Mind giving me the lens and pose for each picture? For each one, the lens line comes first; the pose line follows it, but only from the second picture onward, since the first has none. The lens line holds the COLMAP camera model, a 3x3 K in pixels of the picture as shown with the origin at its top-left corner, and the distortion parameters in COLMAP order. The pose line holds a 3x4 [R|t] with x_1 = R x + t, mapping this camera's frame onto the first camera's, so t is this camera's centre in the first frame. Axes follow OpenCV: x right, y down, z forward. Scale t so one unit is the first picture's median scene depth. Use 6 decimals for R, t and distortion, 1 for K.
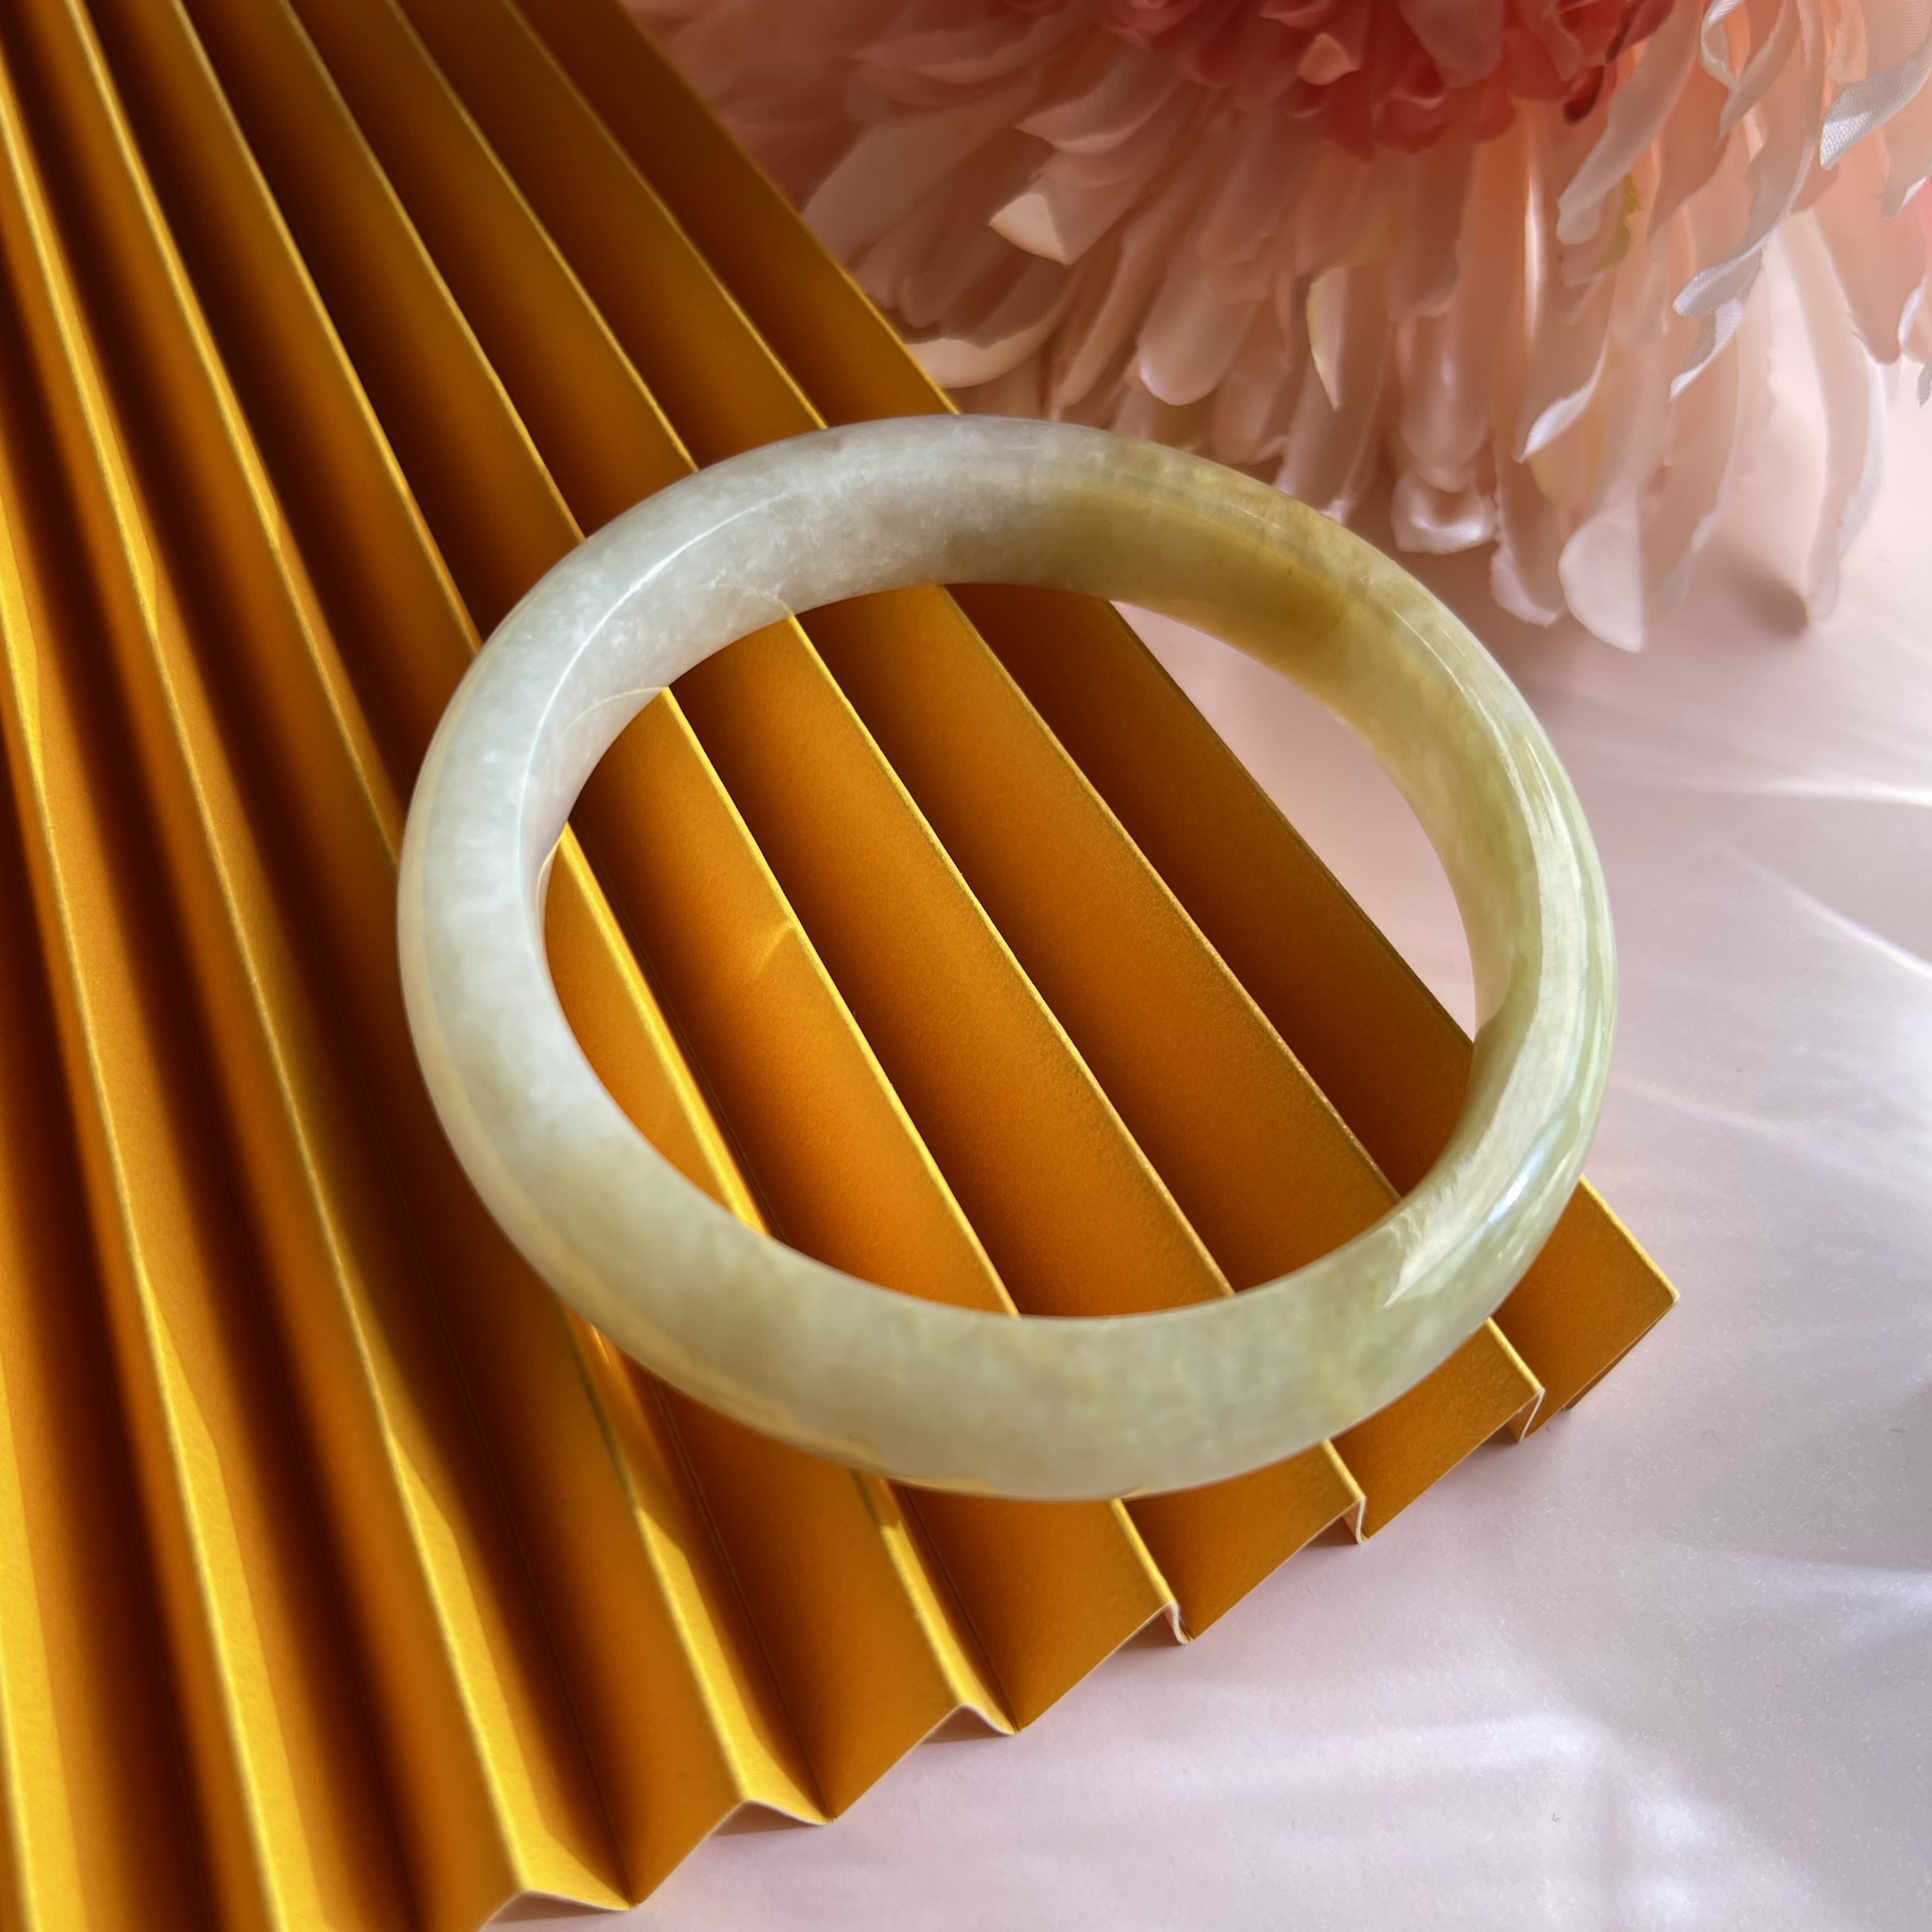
lens RADIAL K [[2208.1, 0, 966.0], [0, 2208.1, 966.0], [0, 0, 1]] dist [-0.004734, -0.003722]
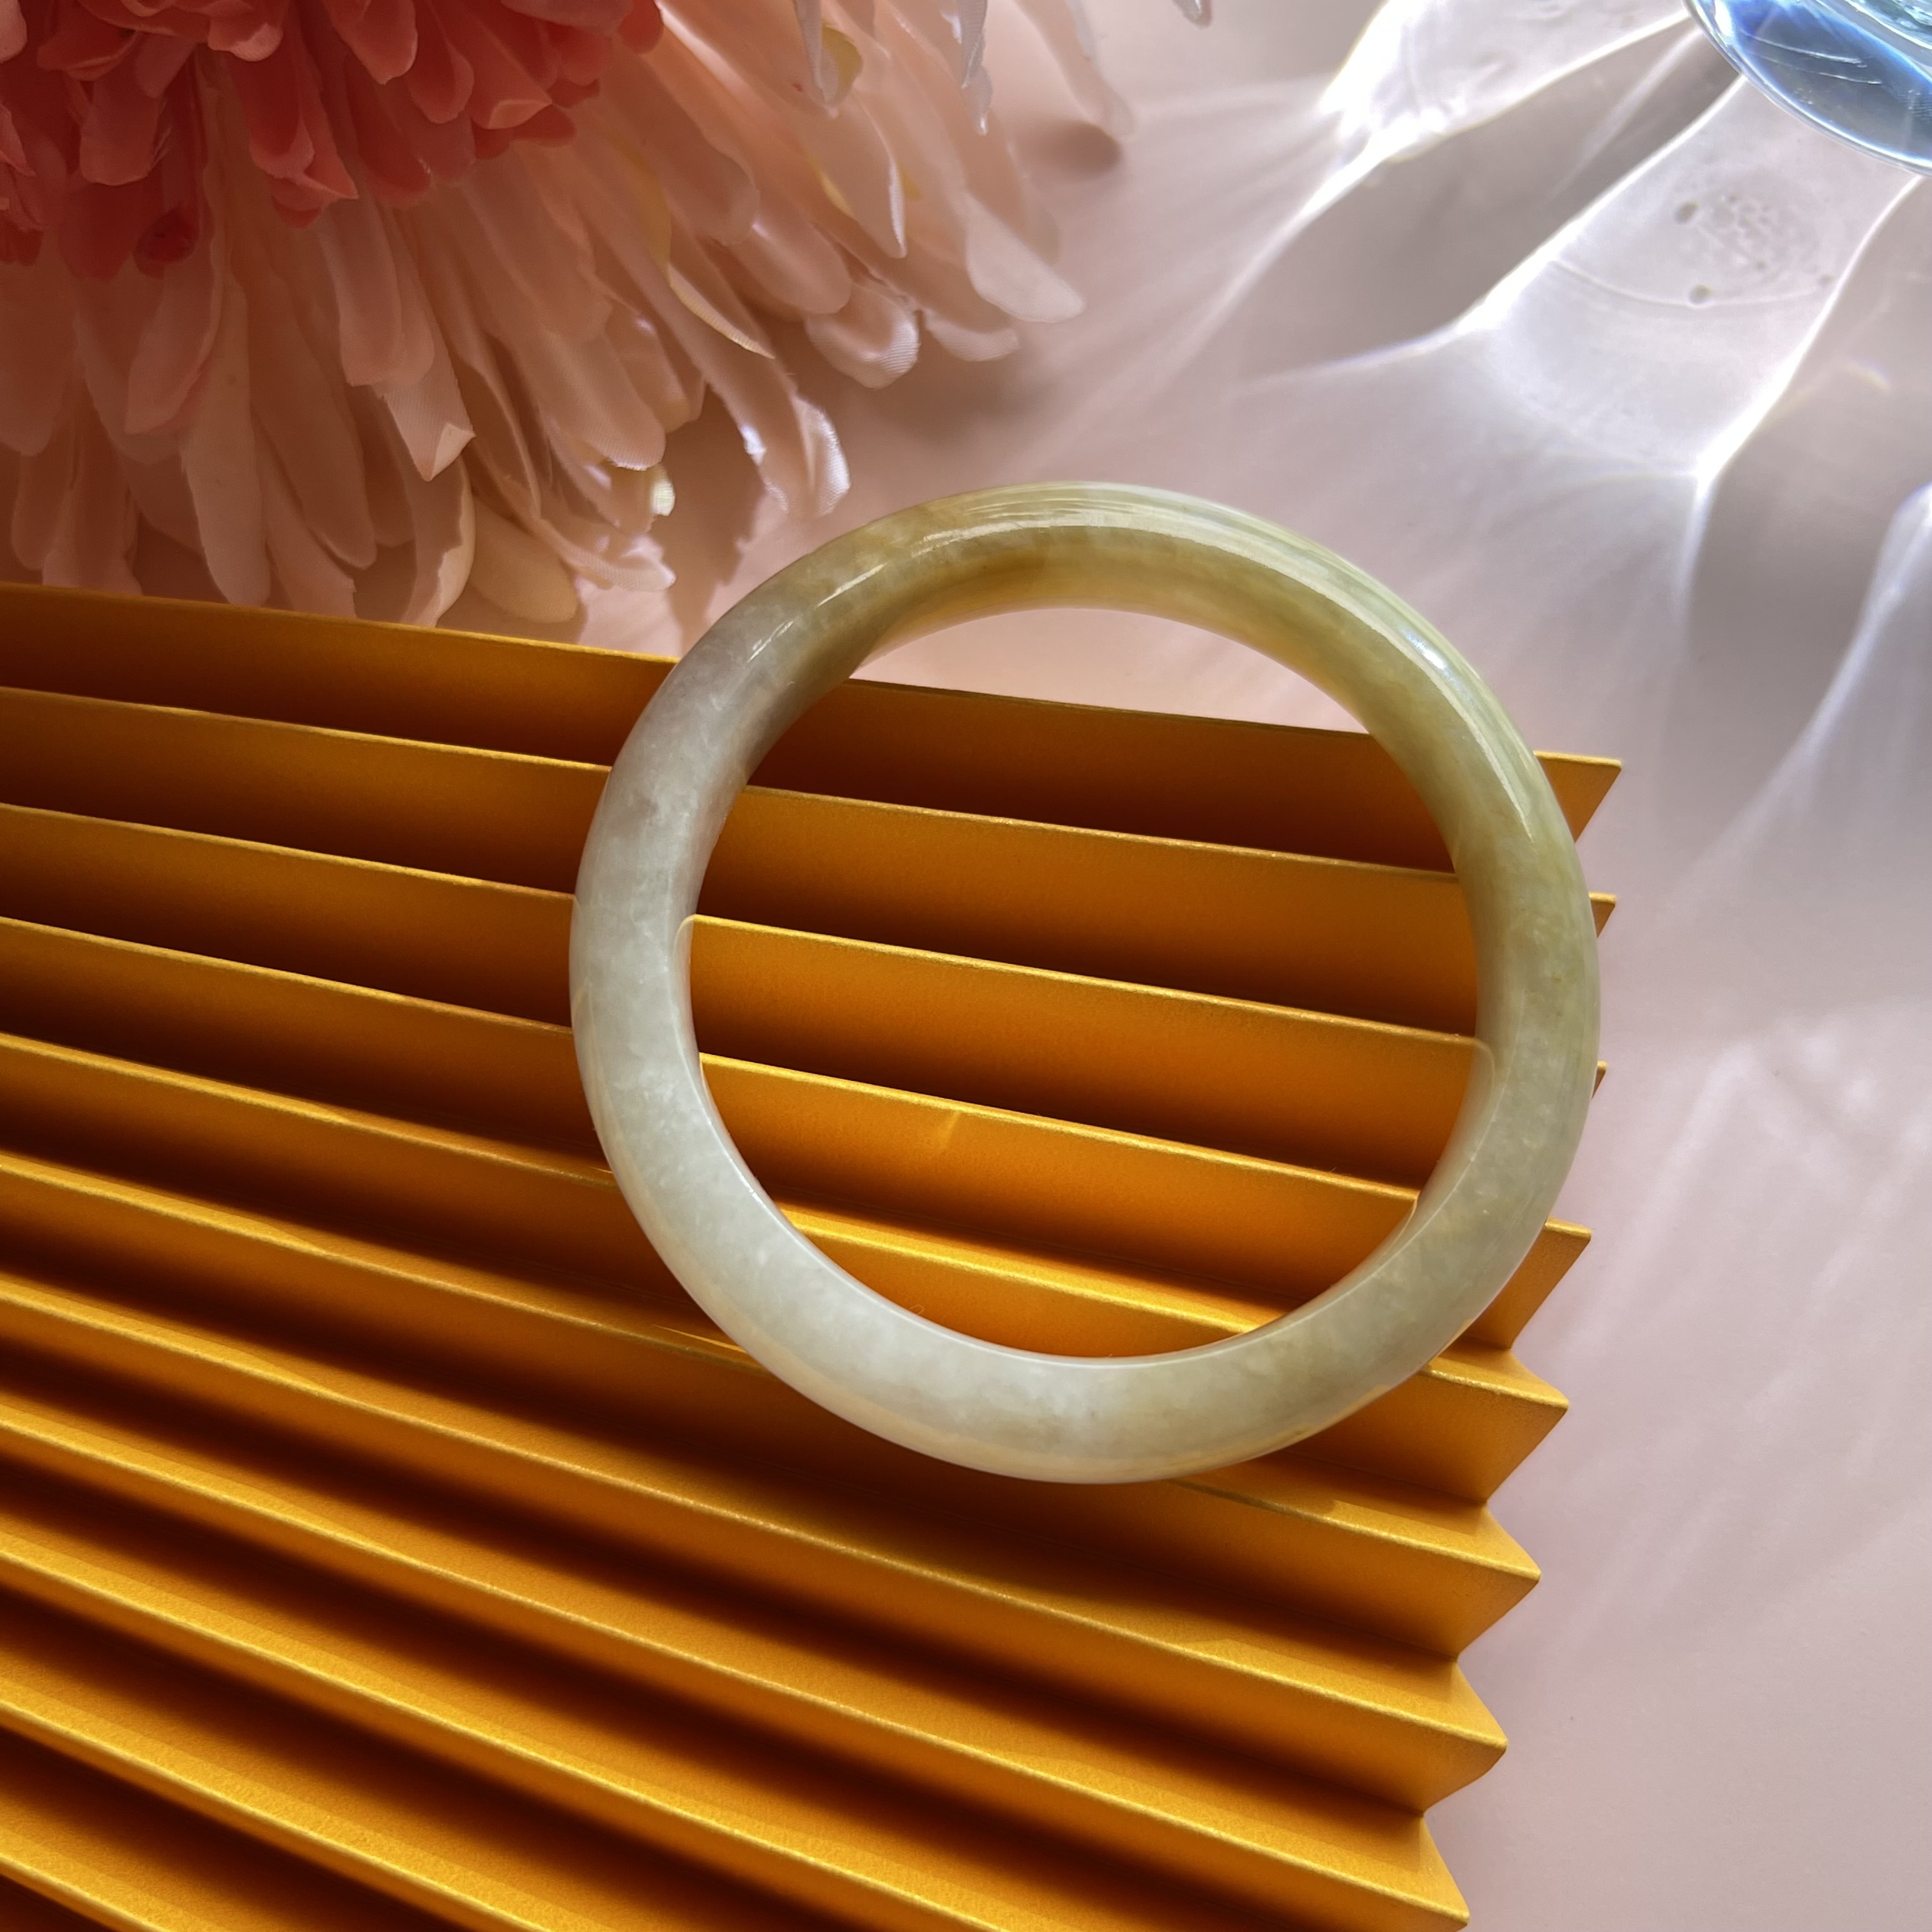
lens RADIAL K [[2208.1, 0, 966.0], [0, 2208.1, 966.0], [0, 0, 1]] dist [-0.004734, -0.003722]
pose [[0.625493, -0.770312, 0.124008, -0.148035], [0.686980, 0.619085, 0.380516, -0.465471], [-0.369887, -0.152819, 0.916422, -0.052912]]
